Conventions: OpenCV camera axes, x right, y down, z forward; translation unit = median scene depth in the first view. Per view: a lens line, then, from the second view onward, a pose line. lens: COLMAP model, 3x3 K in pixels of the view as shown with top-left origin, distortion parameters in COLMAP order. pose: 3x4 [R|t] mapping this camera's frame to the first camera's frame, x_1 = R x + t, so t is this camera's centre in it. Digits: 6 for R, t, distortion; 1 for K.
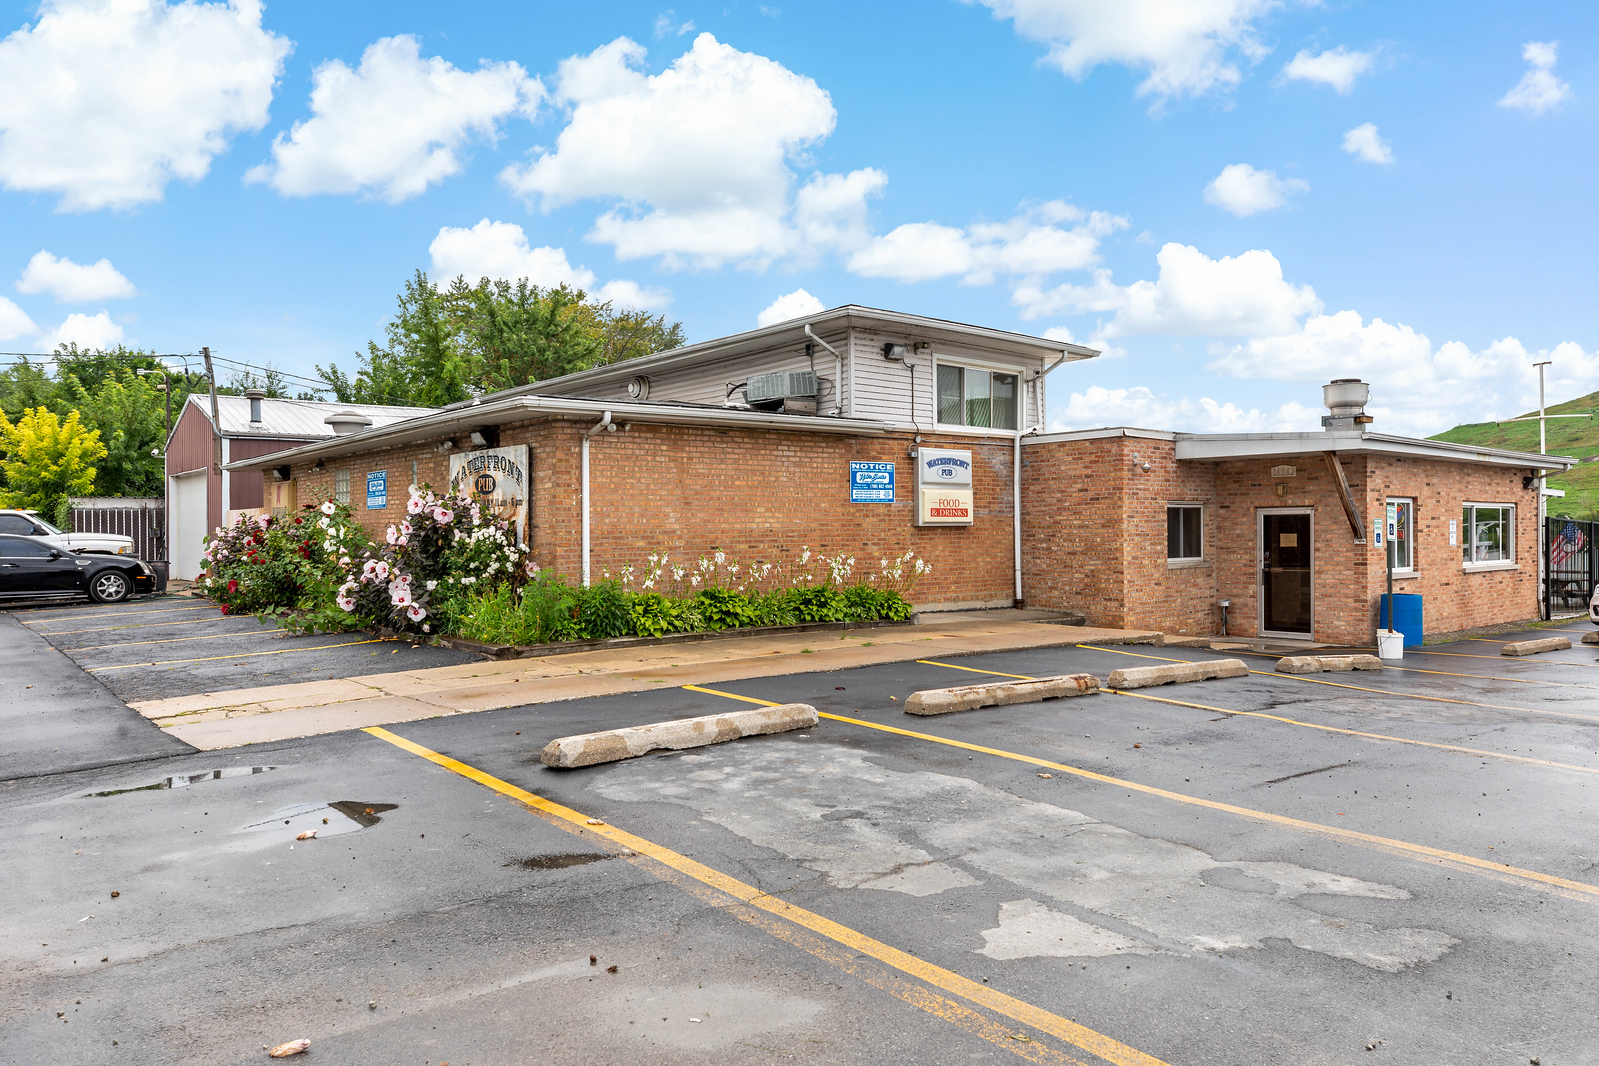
lens RADIAL K [[1107.1, 0, 800.9], [0, 1107.1, 529.9], [0, 0, 1]] dist [0.009015, 0.000618]
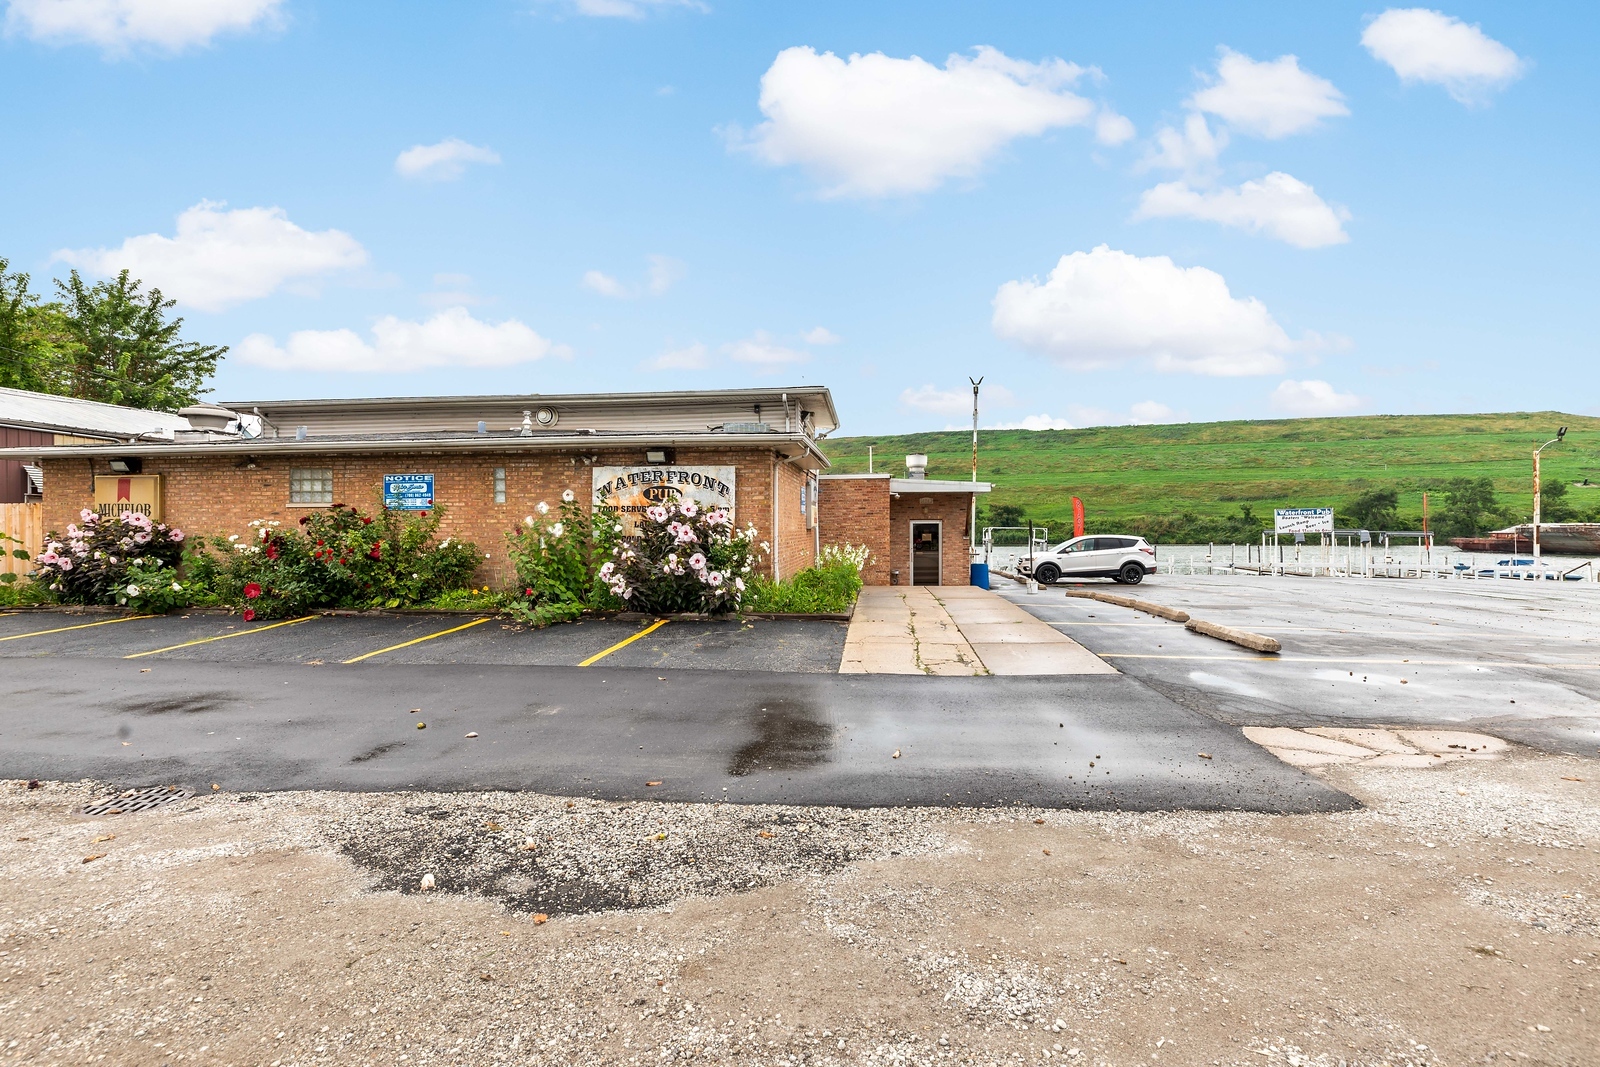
lens RADIAL K [[765.4, 0, 805.4], [0, 765.4, 530.7], [0, 0, 1]] dist [-0.002082, -0.001392]
pose [[0.708492, 0.003185, 0.705711, -0.622561], [-0.002474, 0.999995, -0.002028, 0.001471], [-0.705714, -0.000309, 0.708496, 0.219778]]
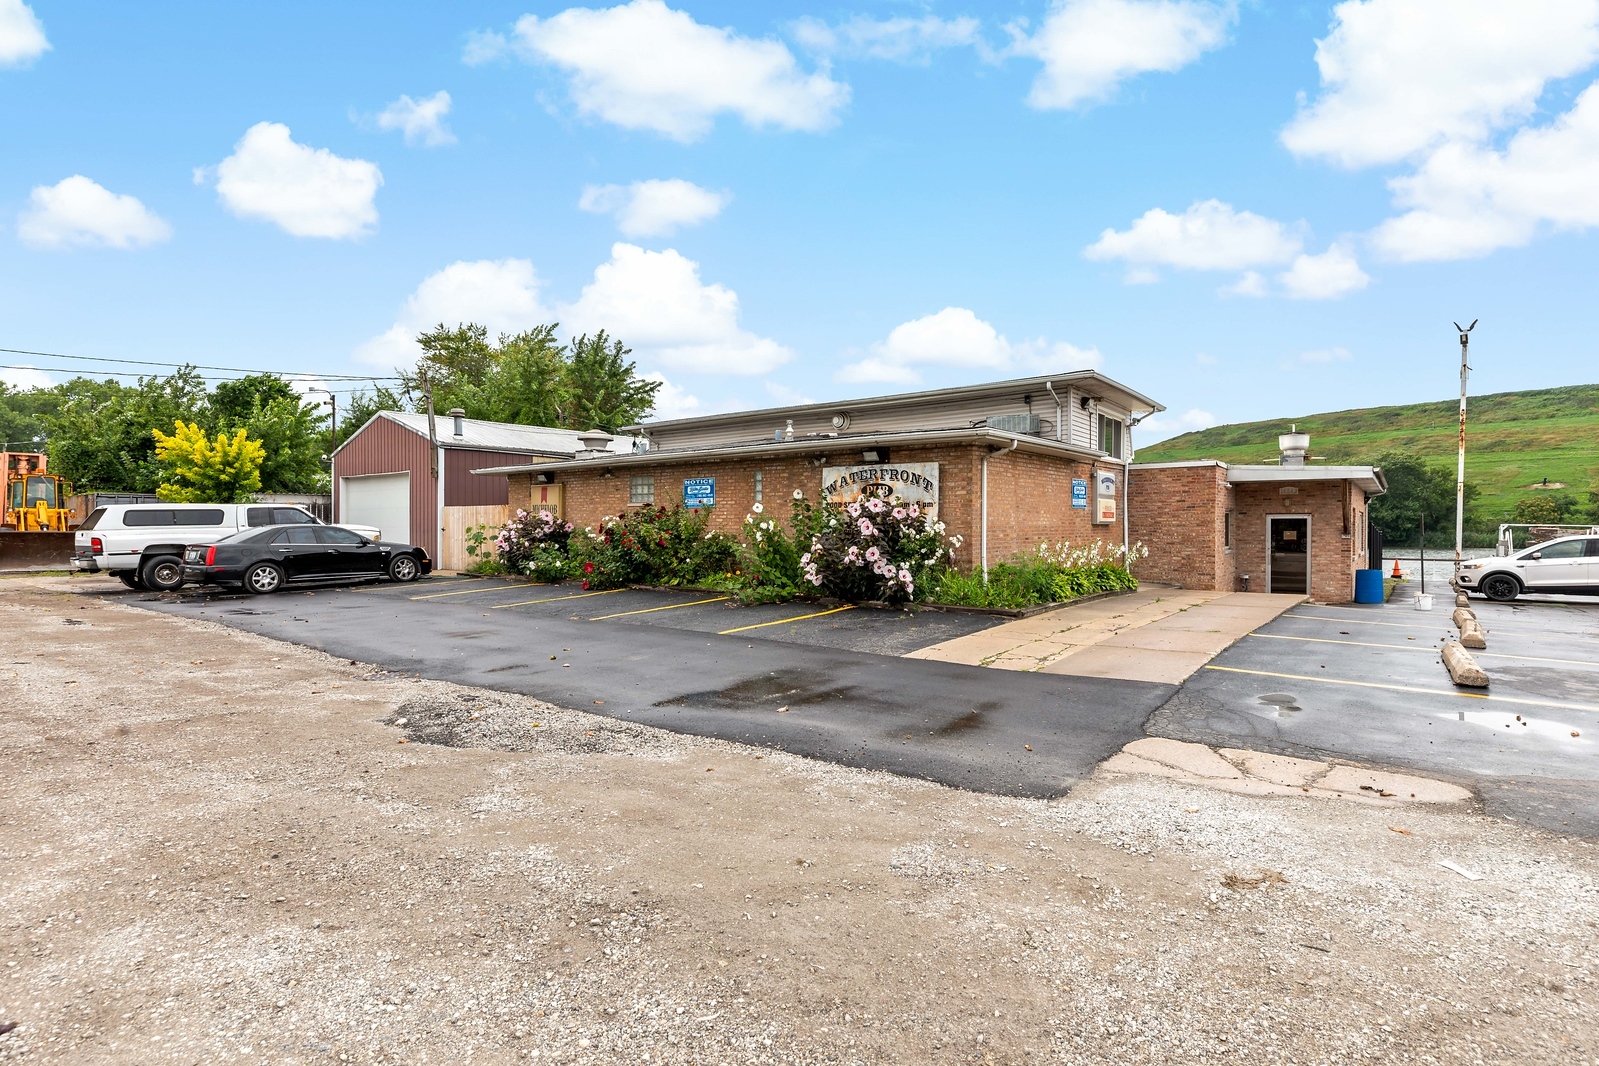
lens RADIAL K [[808.0, 0, 799.0], [0, 808.0, 528.5], [0, 0, 1]] dist [-0.000340, -0.000574]
pose [[0.975097, 0.007093, 0.221667, -0.474206], [-0.007701, 0.999969, 0.001880, 0.002954], [-0.221647, -0.003540, 0.975121, 0.052354]]
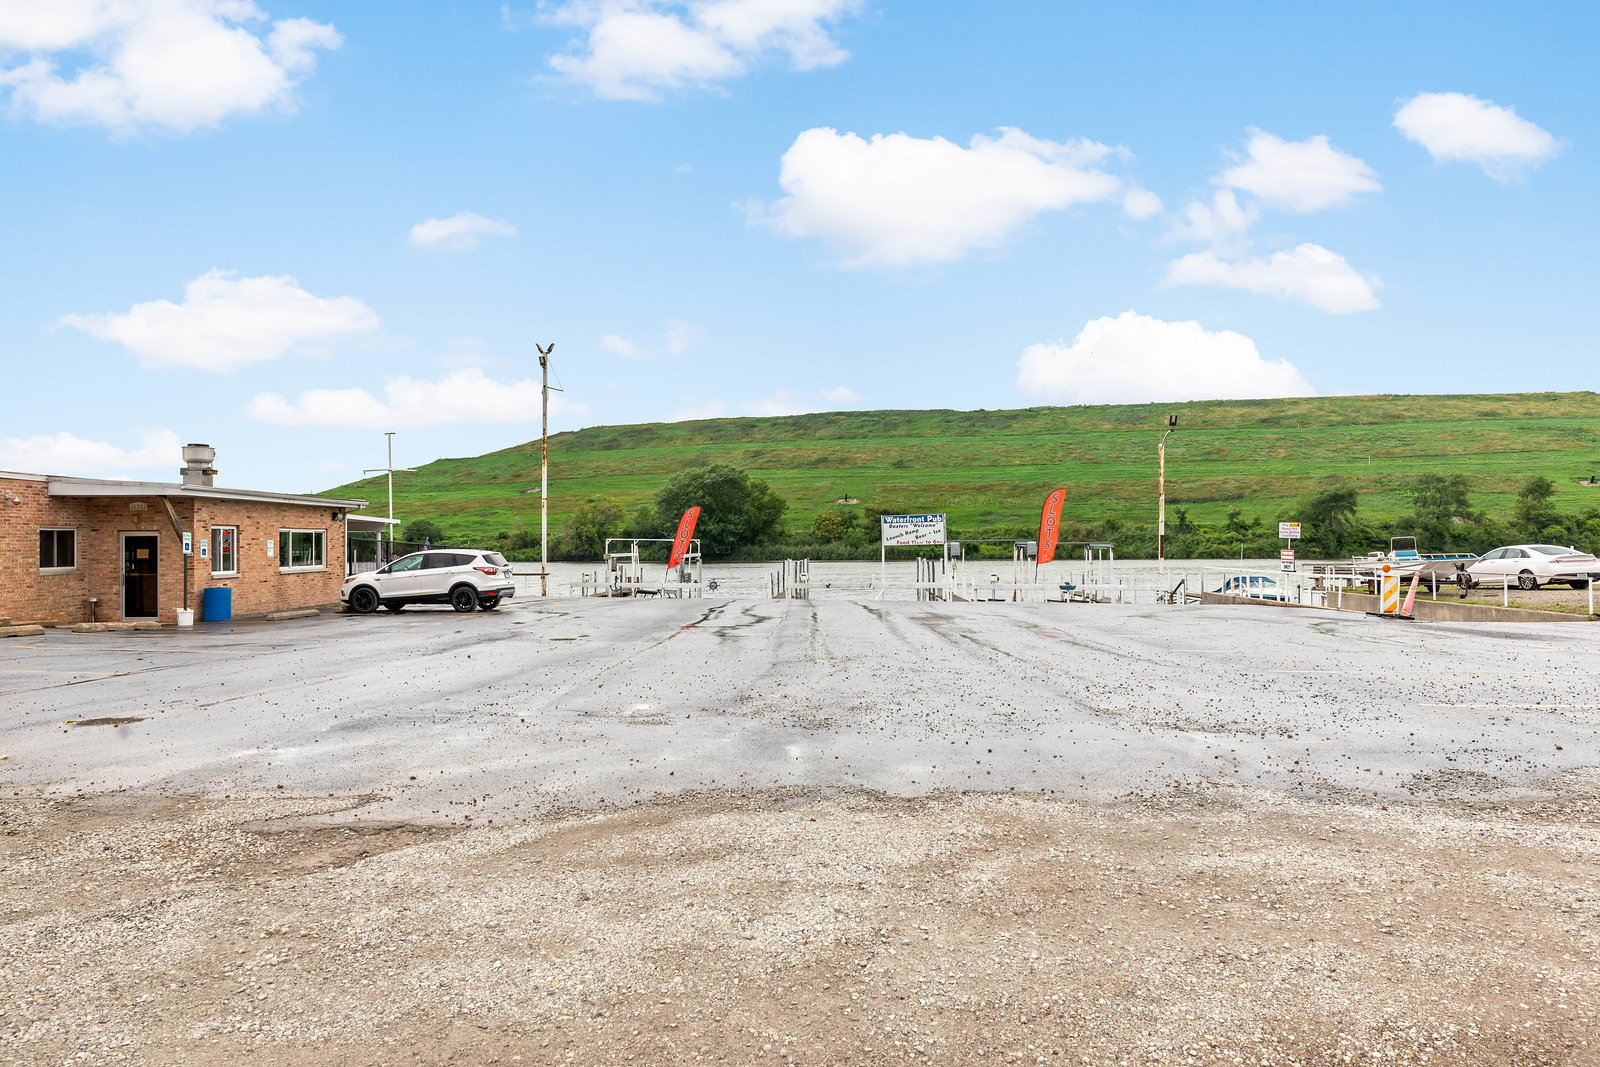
lens RADIAL K [[1020.4, 0, 804.7], [0, 1020.4, 541.9], [0, 0, 1]] dist [0.008859, 0.002542]
pose [[0.645110, 0.001414, 0.764089, -0.026936], [0.000960, 0.999996, -0.002661, -0.001915], [-0.764089, 0.002450, 0.645106, -0.526845]]
